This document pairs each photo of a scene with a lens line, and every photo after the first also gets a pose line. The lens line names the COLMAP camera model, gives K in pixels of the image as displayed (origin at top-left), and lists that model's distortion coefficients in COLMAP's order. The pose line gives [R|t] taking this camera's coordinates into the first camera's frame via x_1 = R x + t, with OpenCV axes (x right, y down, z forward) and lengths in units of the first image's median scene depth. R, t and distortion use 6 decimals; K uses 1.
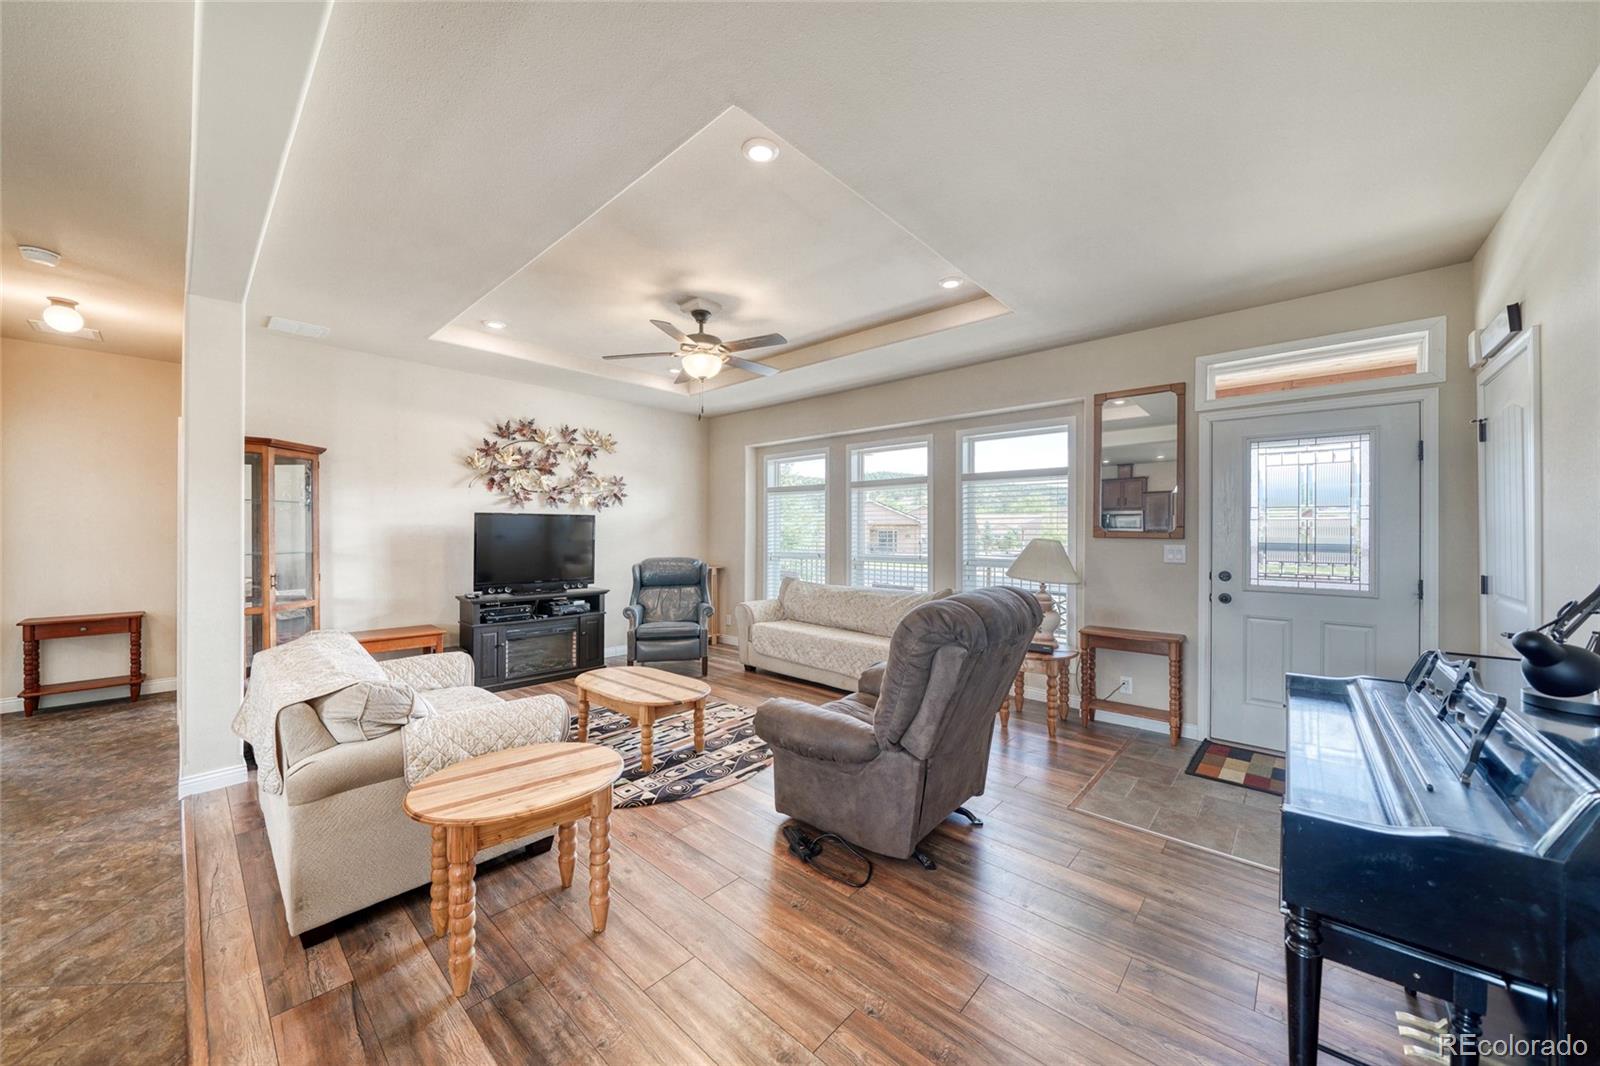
lens RADIAL K [[558.4, 0, 828.6], [0, 558.4, 530.9], [0, 0, 1]] dist [-0.004177, -0.000427]
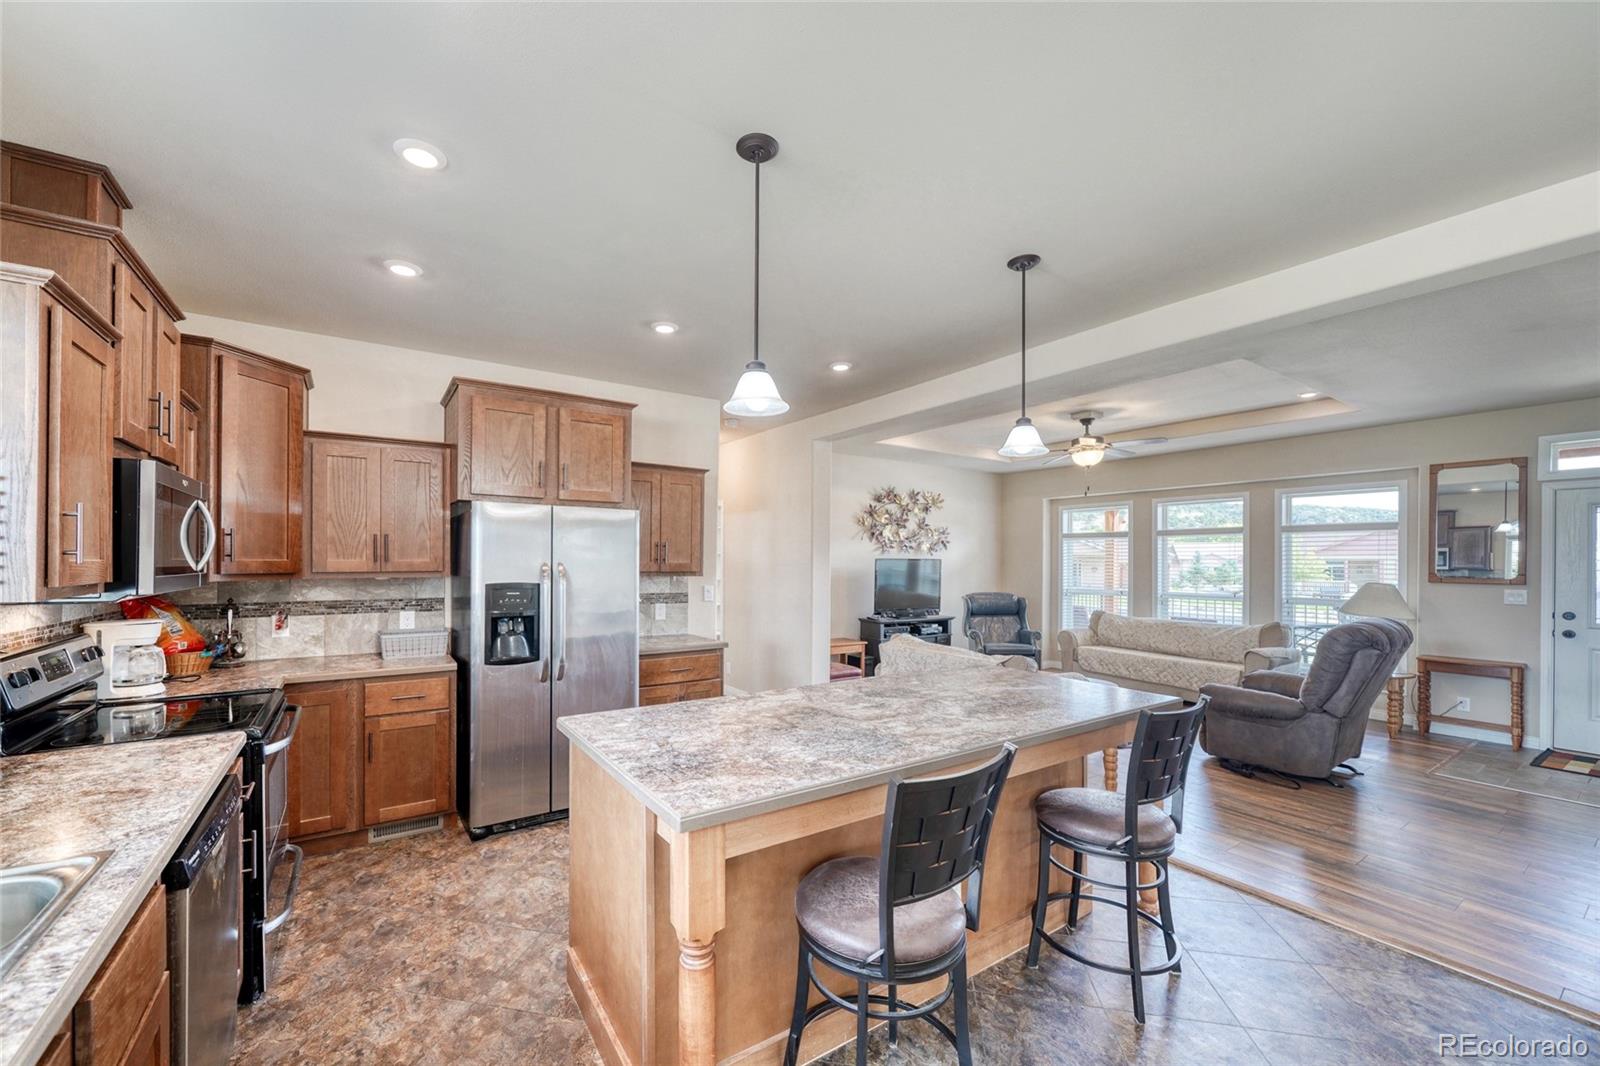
lens RADIAL K [[626.1, 0, 792.0], [0, 626.1, 564.6], [0, 0, 1]] dist [-0.001754, -0.001186]
pose [[0.963923, -0.002665, -0.266168, -0.514598], [0.003231, 0.999993, 0.001689, -0.031852], [0.266162, -0.002488, 0.963925, -0.697500]]
